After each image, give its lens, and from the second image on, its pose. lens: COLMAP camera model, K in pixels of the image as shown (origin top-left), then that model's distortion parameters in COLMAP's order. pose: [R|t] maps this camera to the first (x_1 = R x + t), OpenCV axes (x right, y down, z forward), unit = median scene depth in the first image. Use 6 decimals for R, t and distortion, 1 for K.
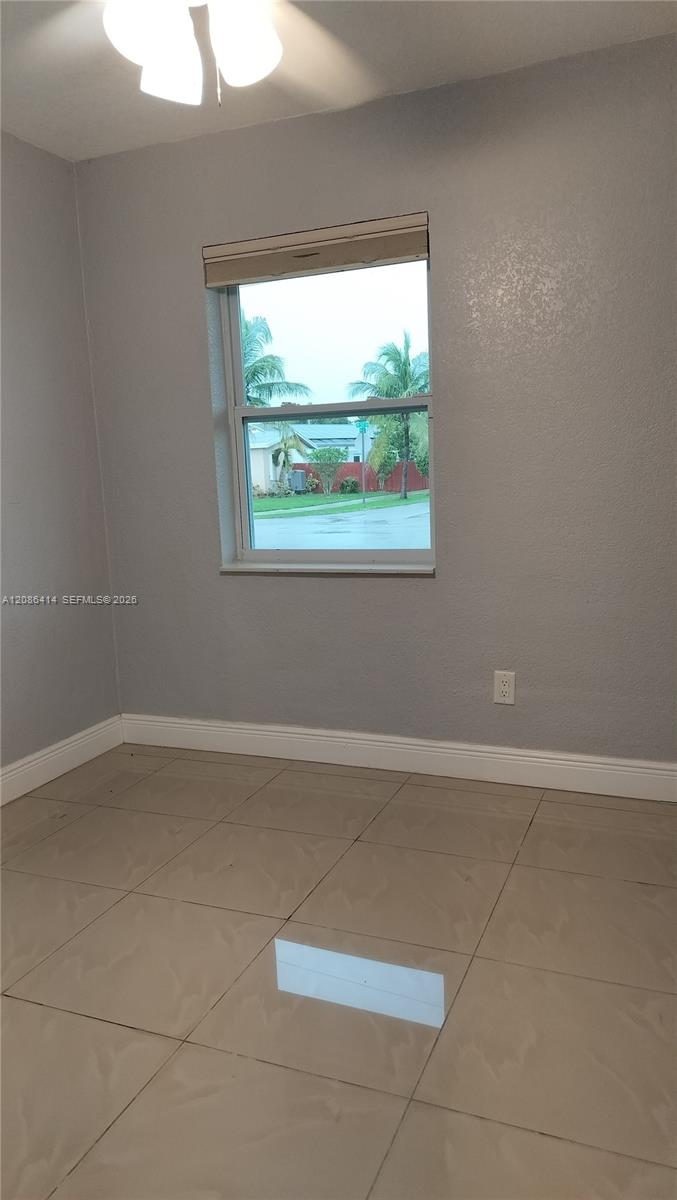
lens RADIAL K [[864.6, 0, 334.0], [0, 864.6, 595.8], [0, 0, 1]] dist [0.035724, 0.000761]
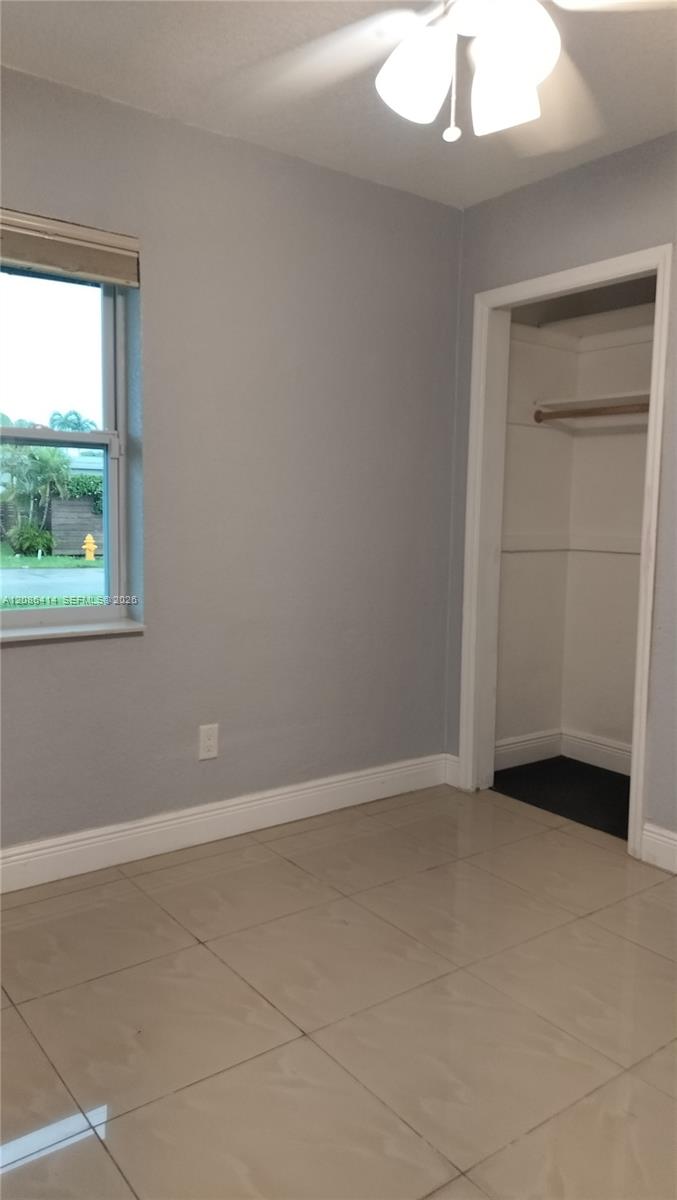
lens RADIAL K [[864.6, 0, 334.0], [0, 864.6, 595.8], [0, 0, 1]] dist [0.035724, 0.000761]
pose [[0.506231, -0.043873, 0.861281, -0.560998], [0.105492, 0.994355, -0.011352, -0.031283], [-0.855922, 0.096605, 0.508002, 0.368272]]
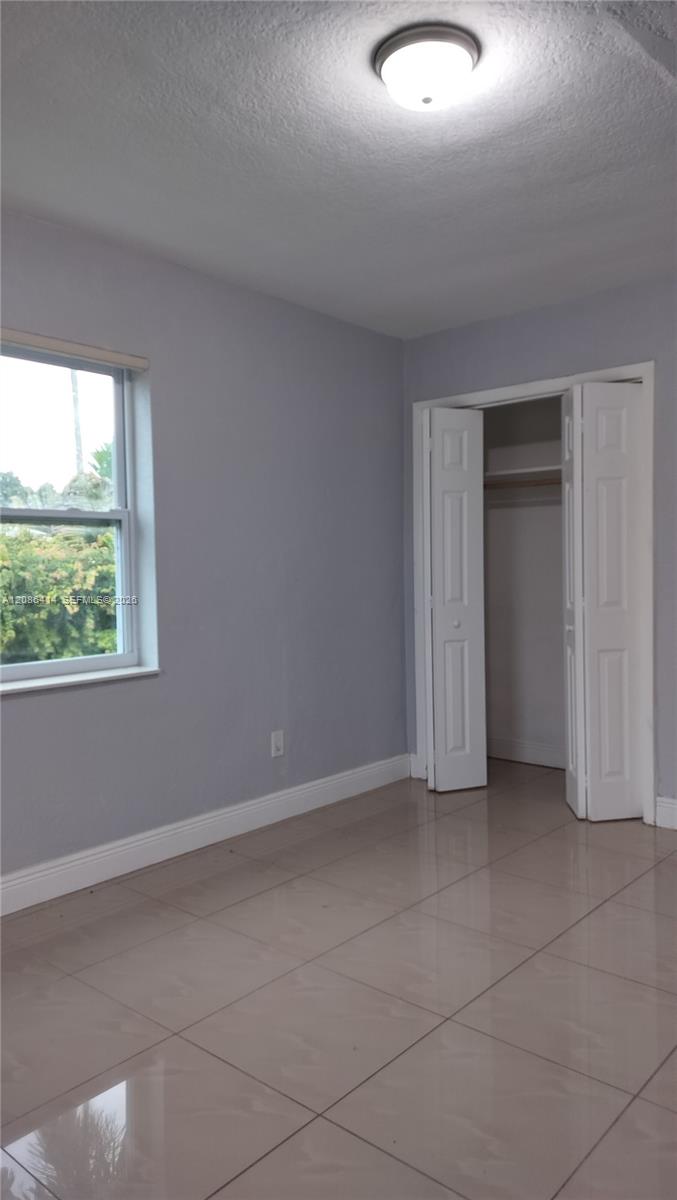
lens RADIAL K [[850.0, 0, 263.8], [0, 850.0, 602.0], [0, 0, 1]] dist [0.001448, -0.000064]
pose [[0.358554, -0.013944, 0.933405, -0.986921], [0.157420, 0.986472, -0.045734, -0.048120], [-0.920140, 0.163334, 0.355899, 0.532617]]
